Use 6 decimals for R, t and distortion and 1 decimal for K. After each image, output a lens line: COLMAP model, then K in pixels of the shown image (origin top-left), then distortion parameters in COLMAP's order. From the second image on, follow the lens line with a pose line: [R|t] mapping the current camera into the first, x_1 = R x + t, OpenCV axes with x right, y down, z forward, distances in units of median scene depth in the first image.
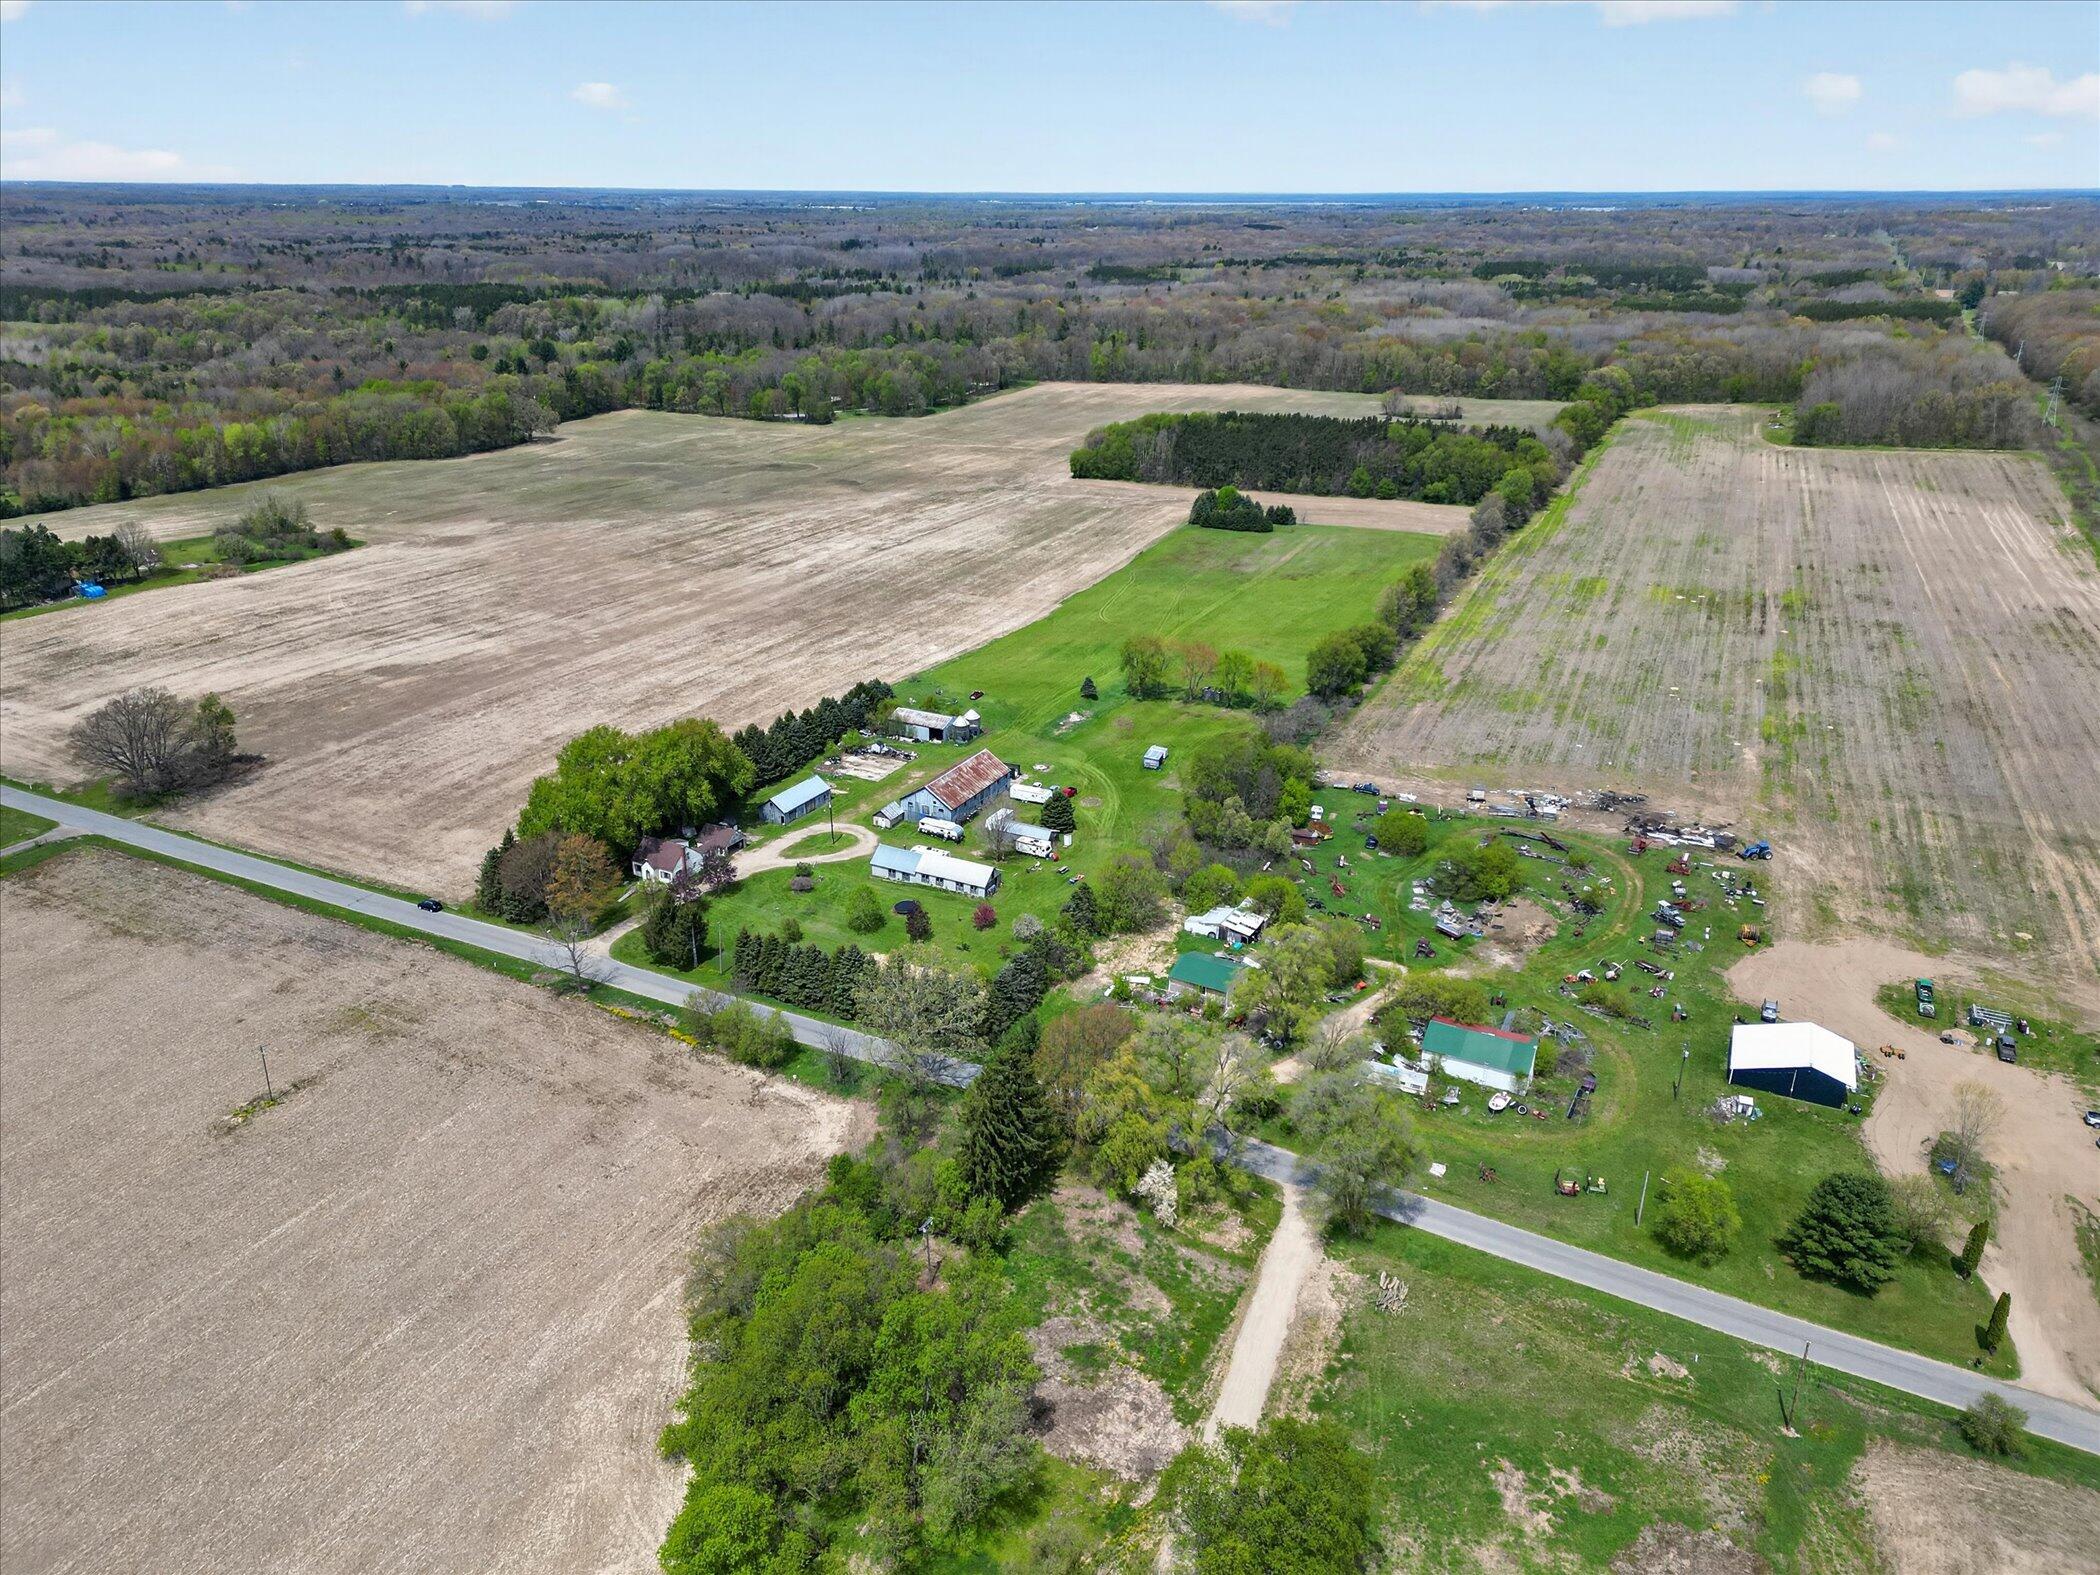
lens RADIAL K [[1461.3, 0, 1057.0], [0, 1461.3, 801.1], [0, 0, 1]] dist [0.083798, -0.087207]
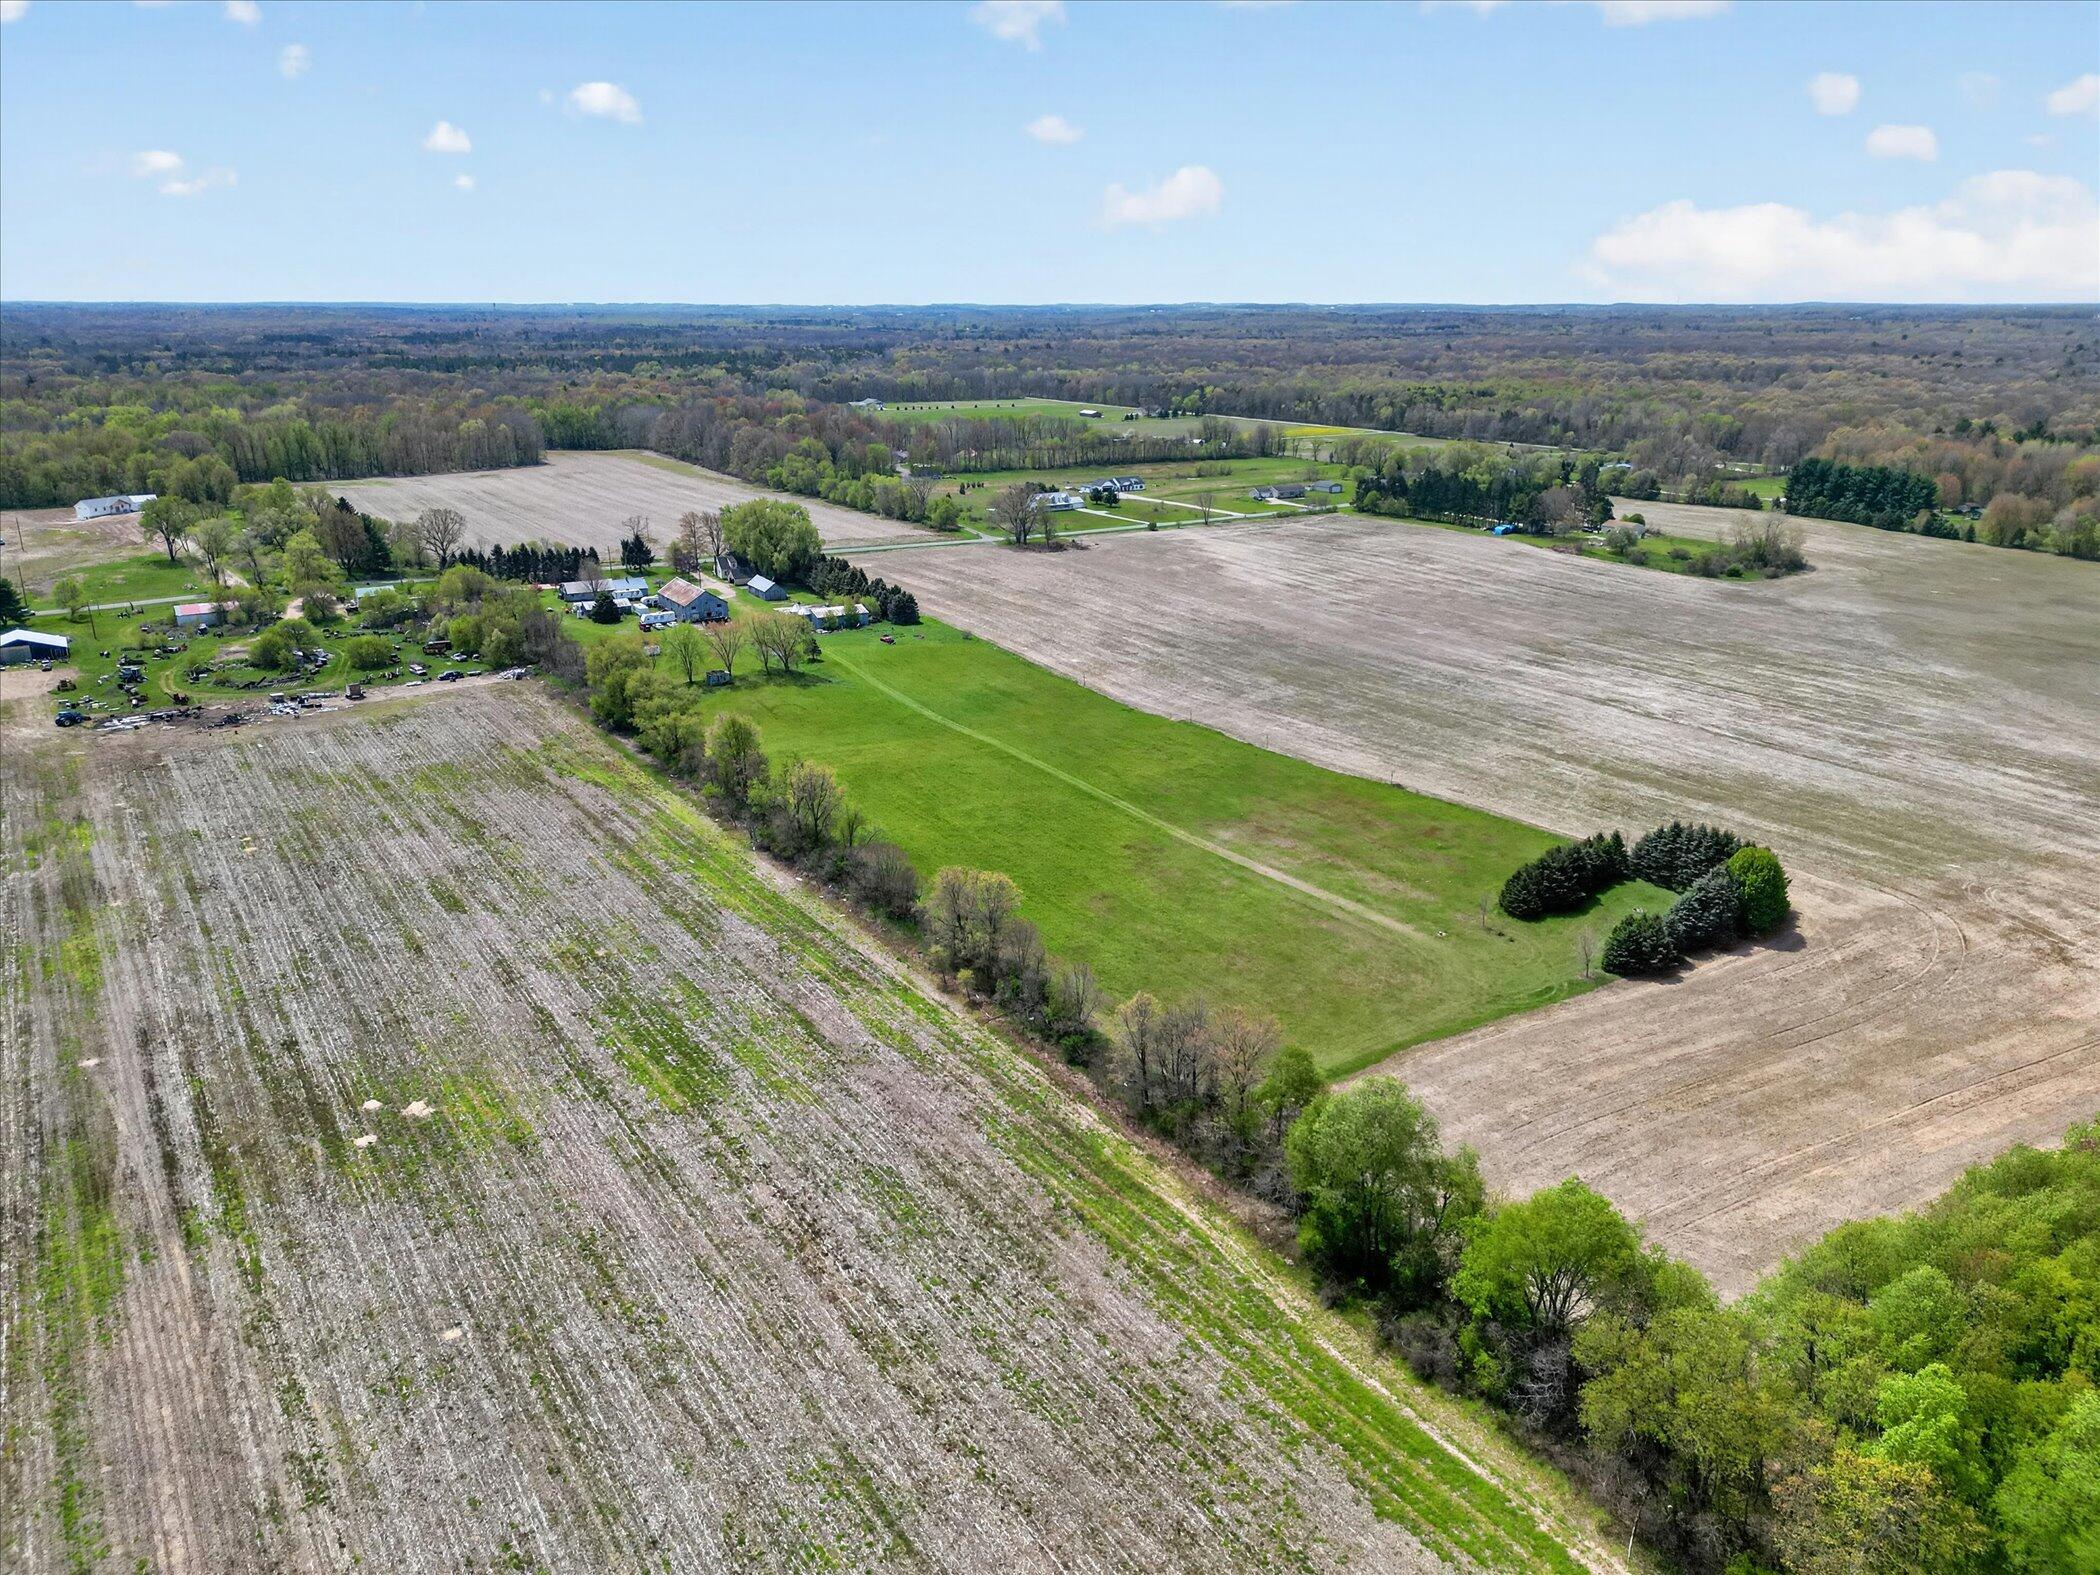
lens RADIAL K [[1461.3, 0, 1049.2], [0, 1461.3, 789.4], [0, 0, 1]] dist [0.083798, -0.087207]
pose [[-0.522388, 0.262443, -0.811316, 0.923723], [-0.331741, 0.813952, 0.476896, -0.634471], [0.785530, 0.518272, -0.338136, 1.815742]]
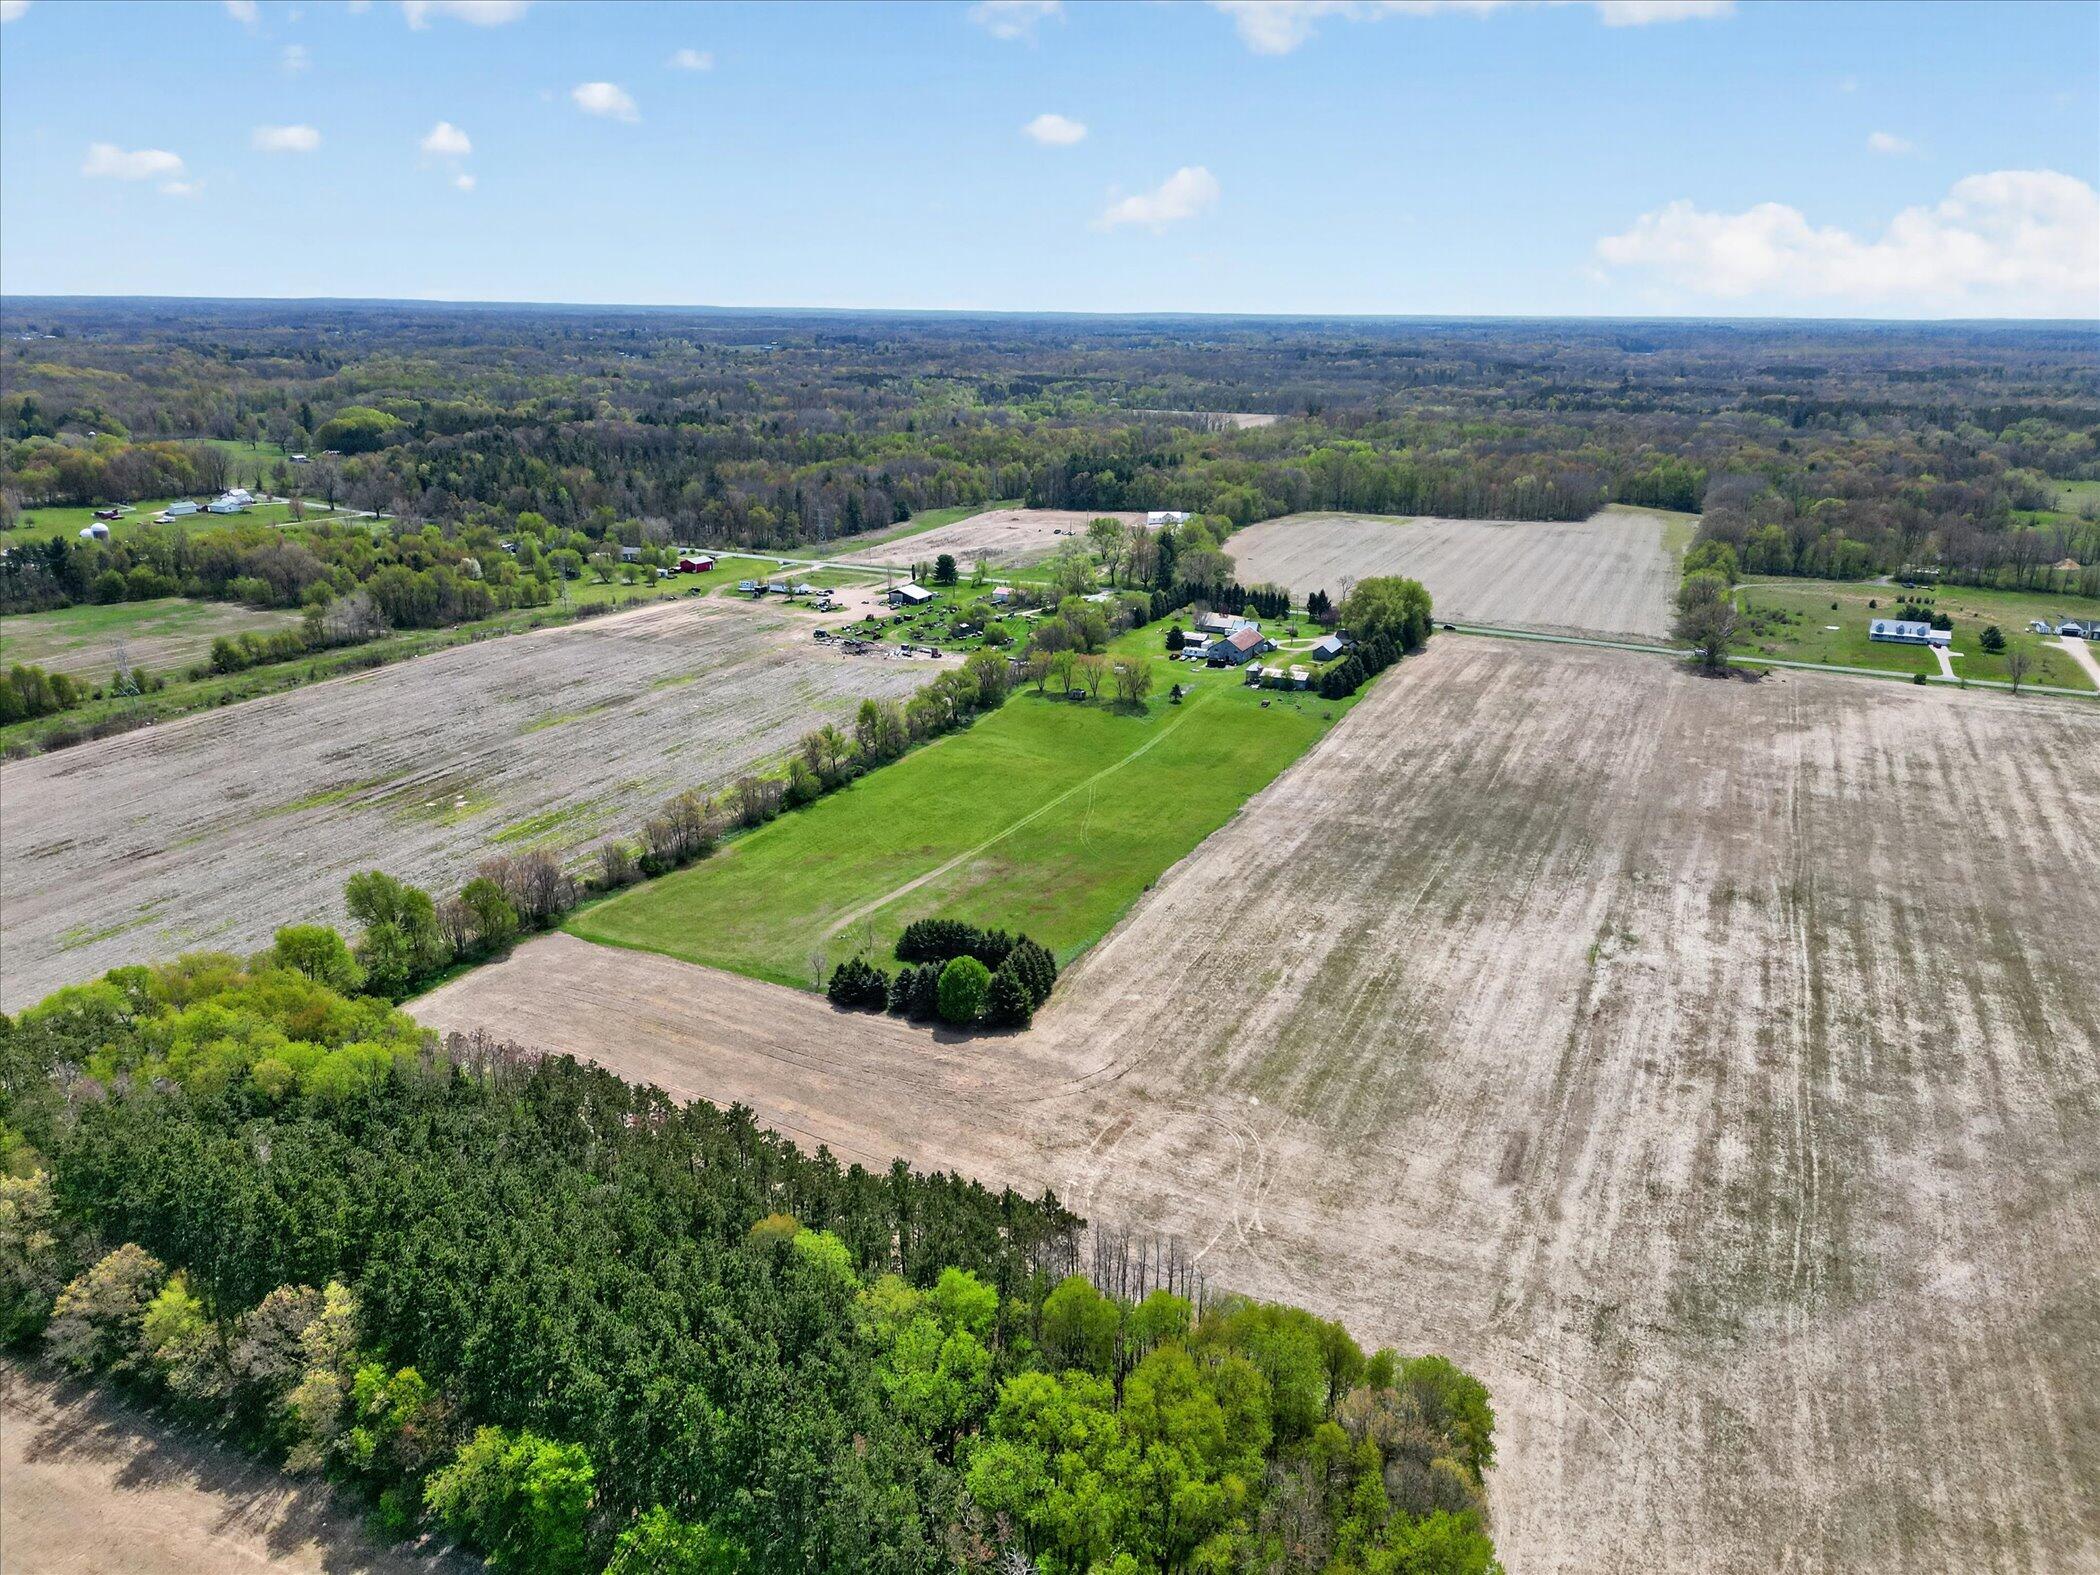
lens RADIAL K [[1461.3, 0, 1046.1], [0, 1461.3, 789.2], [0, 0, 1]] dist [0.083798, -0.087207]
pose [[-0.999769, -0.011333, -0.018282, 0.187932], [-0.020531, 0.756316, 0.653884, -1.007085], [0.006417, 0.654108, -0.756374, 2.412359]]
